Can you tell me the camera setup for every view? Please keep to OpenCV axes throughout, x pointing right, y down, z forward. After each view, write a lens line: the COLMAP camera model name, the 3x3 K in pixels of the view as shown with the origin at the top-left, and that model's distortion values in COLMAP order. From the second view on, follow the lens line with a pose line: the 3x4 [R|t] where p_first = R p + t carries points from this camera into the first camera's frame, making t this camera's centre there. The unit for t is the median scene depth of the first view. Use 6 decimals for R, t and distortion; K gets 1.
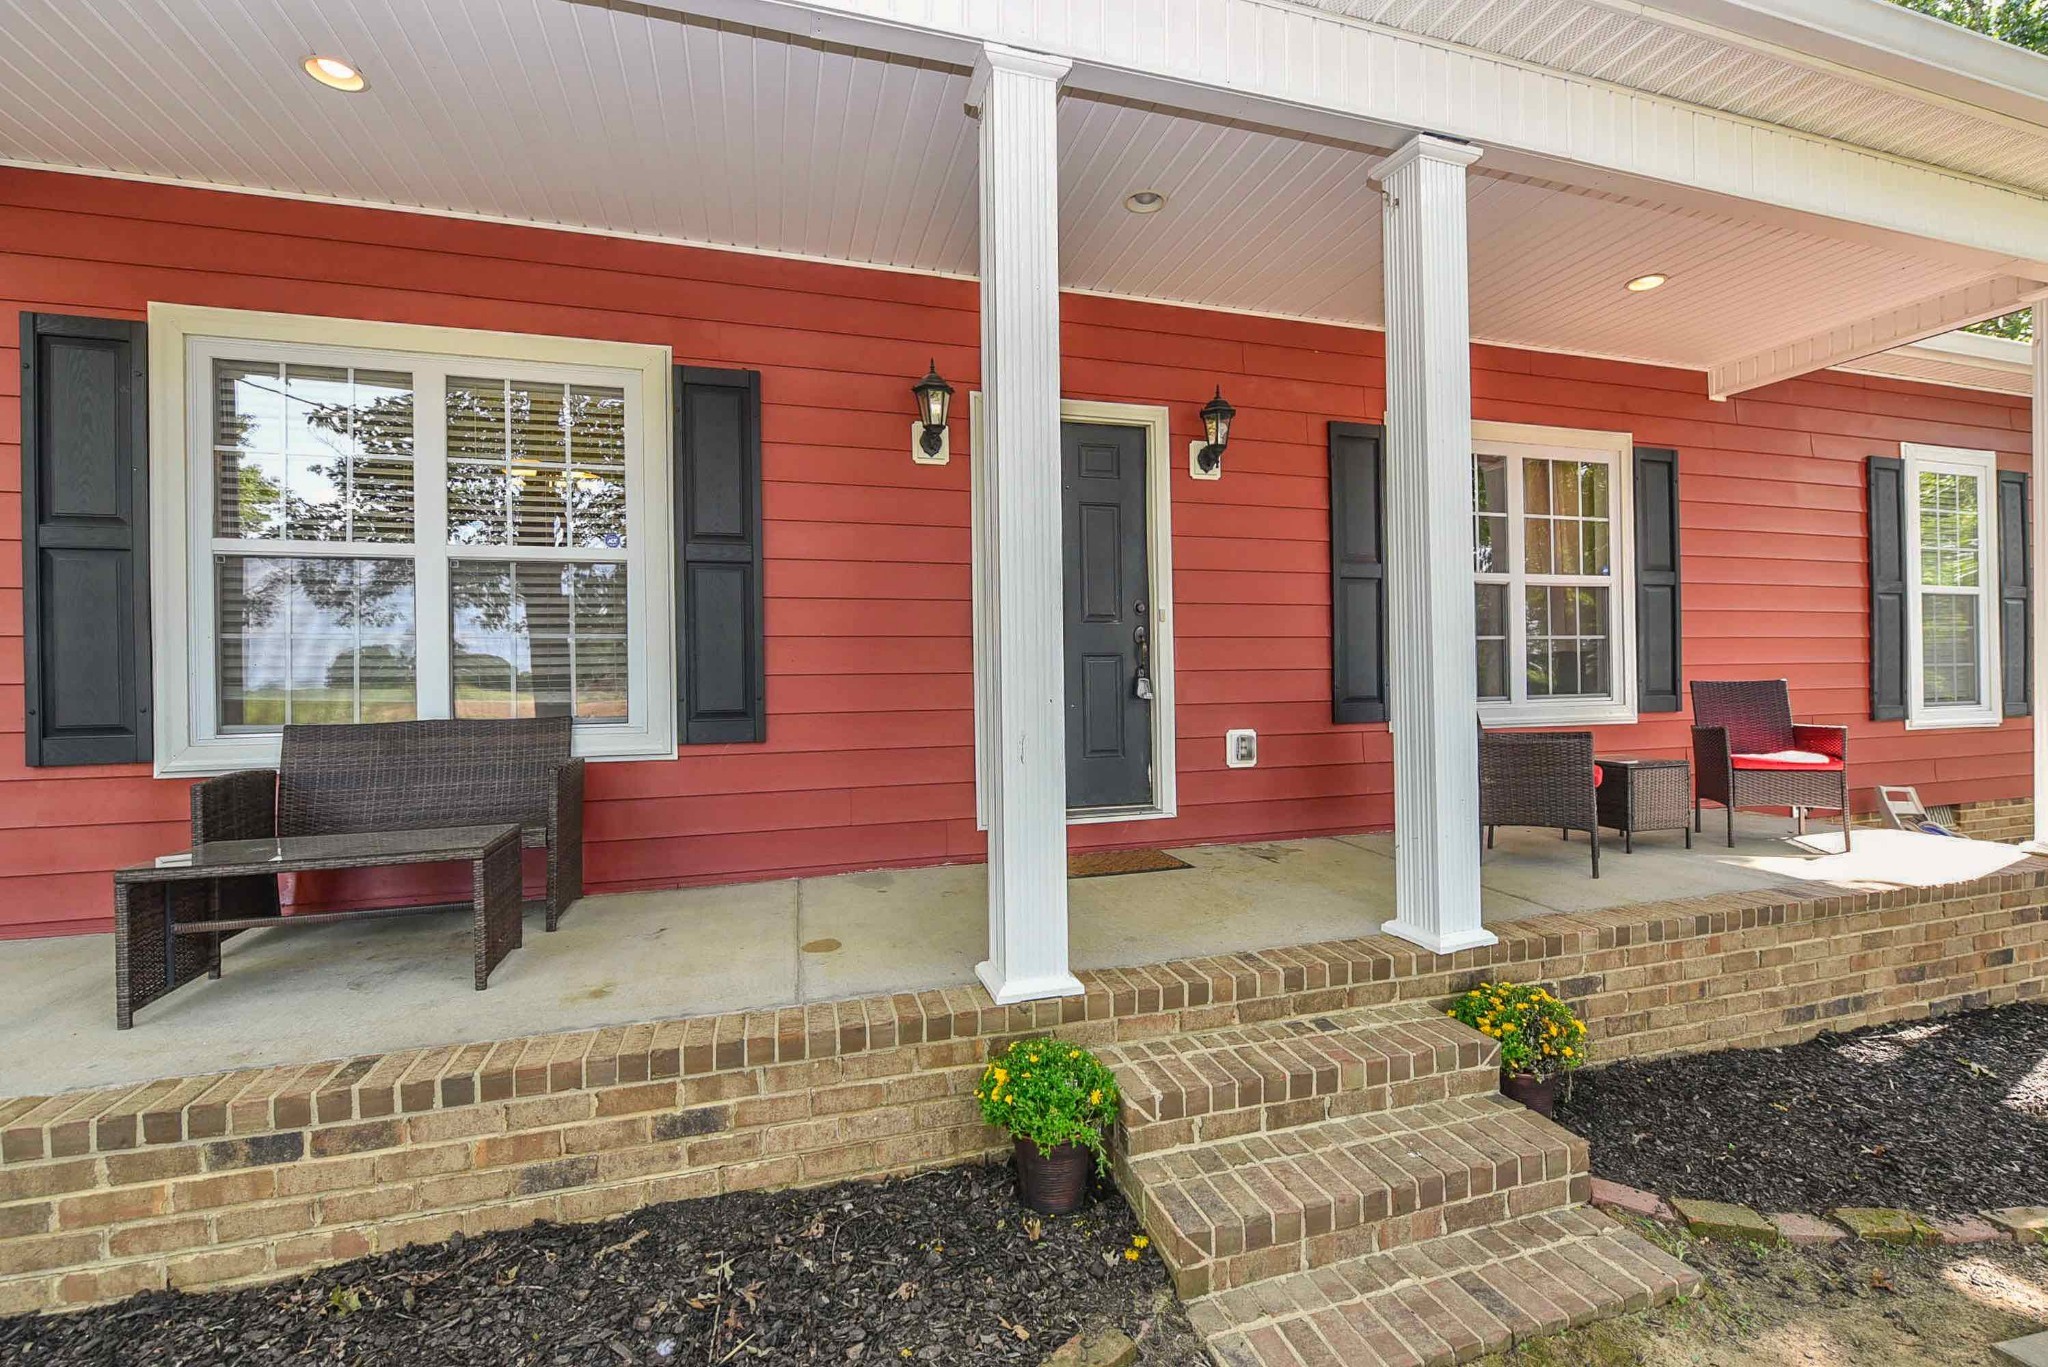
lens RADIAL K [[814.0, 0, 1024.0], [0, 814.0, 683.5], [0, 0, 1]] dist [-0.002059, -0.000296]
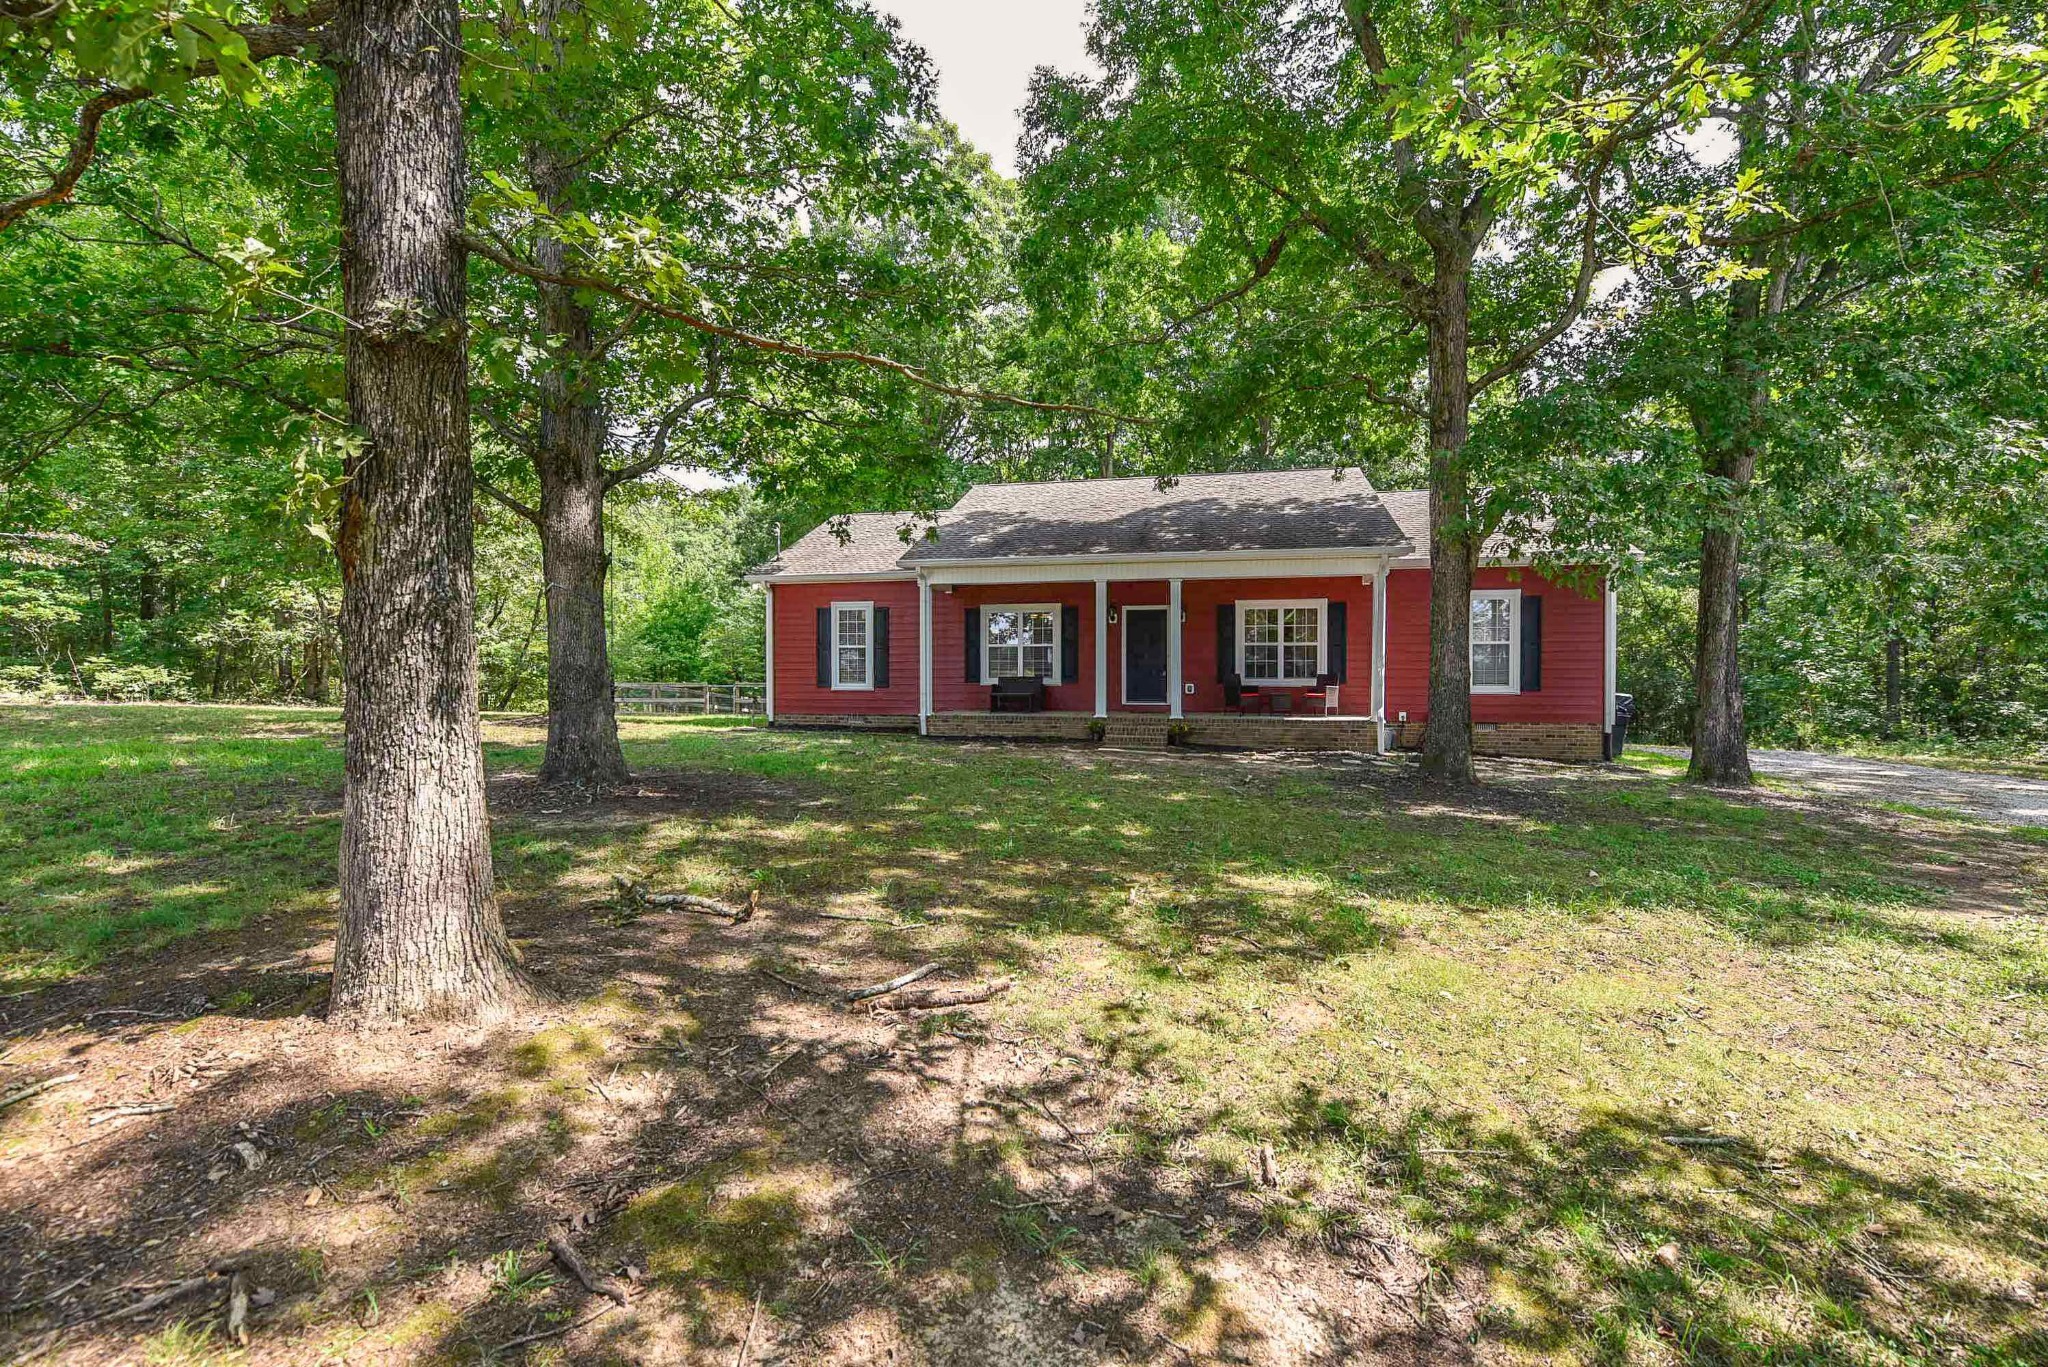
lens RADIAL K [[814.0, 0, 1024.0], [0, 814.0, 683.5], [0, 0, 1]] dist [-0.002059, -0.000296]
pose [[0.876035, 0.025886, -0.481551, 1.897165], [-0.012103, 0.999424, 0.031708, -0.080800], [0.482095, -0.021950, 0.875844, -3.716353]]
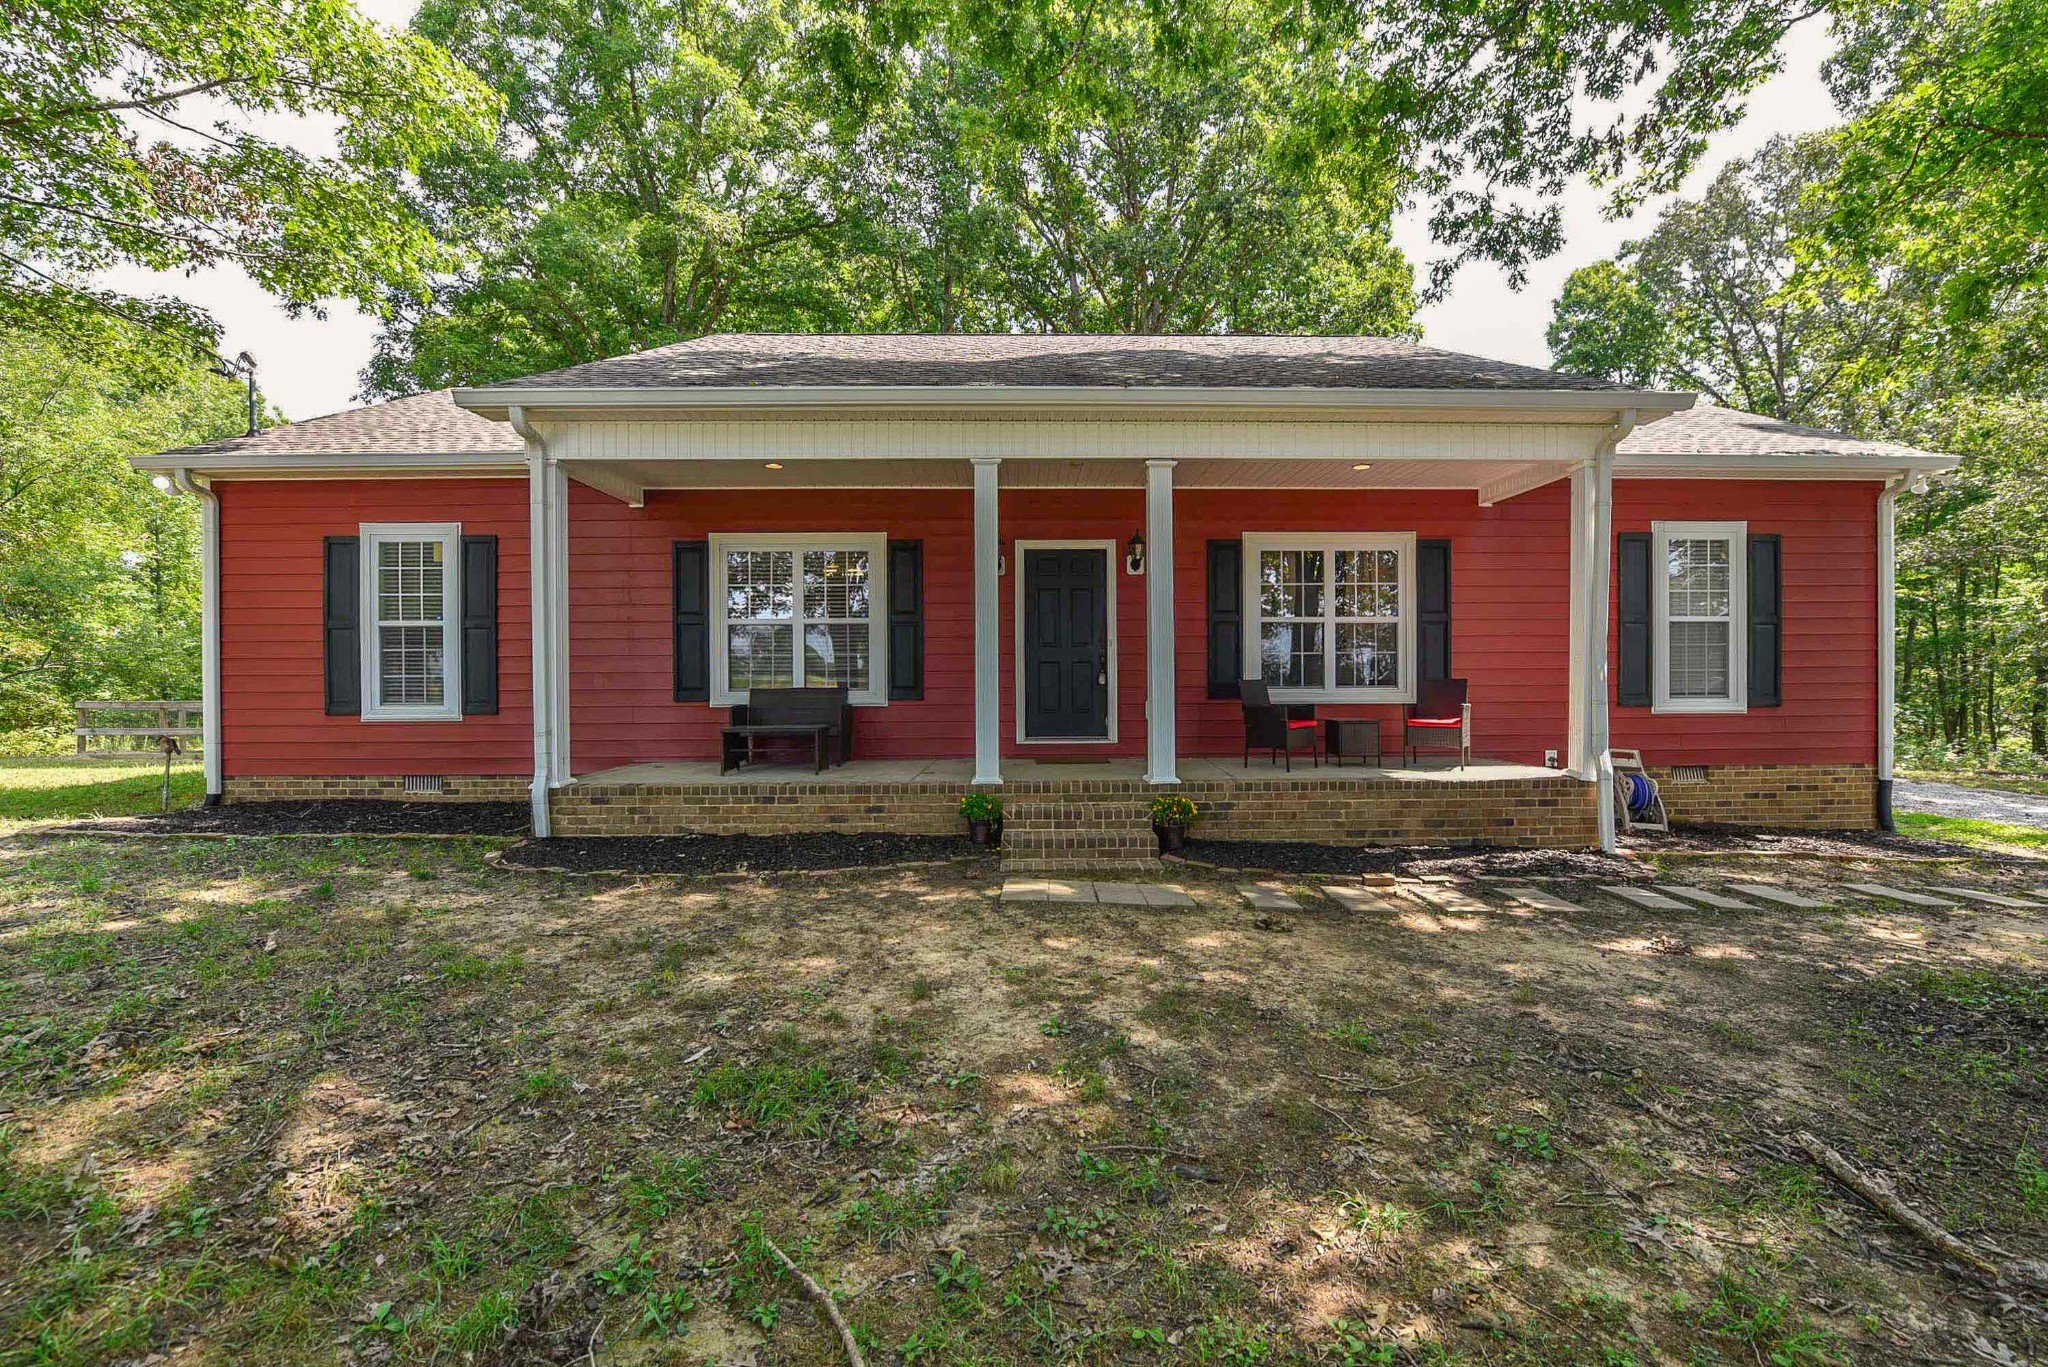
lens RADIAL K [[630.6, 0, 1024.0], [0, 630.6, 683.5], [0, 0, 1]] dist [0.000060, -0.000015]
pose [[0.967127, 0.013978, -0.253910, 0.442026], [-0.010669, 0.999839, 0.014405, -0.004180], [0.254071, -0.011222, 0.967121, -0.708131]]
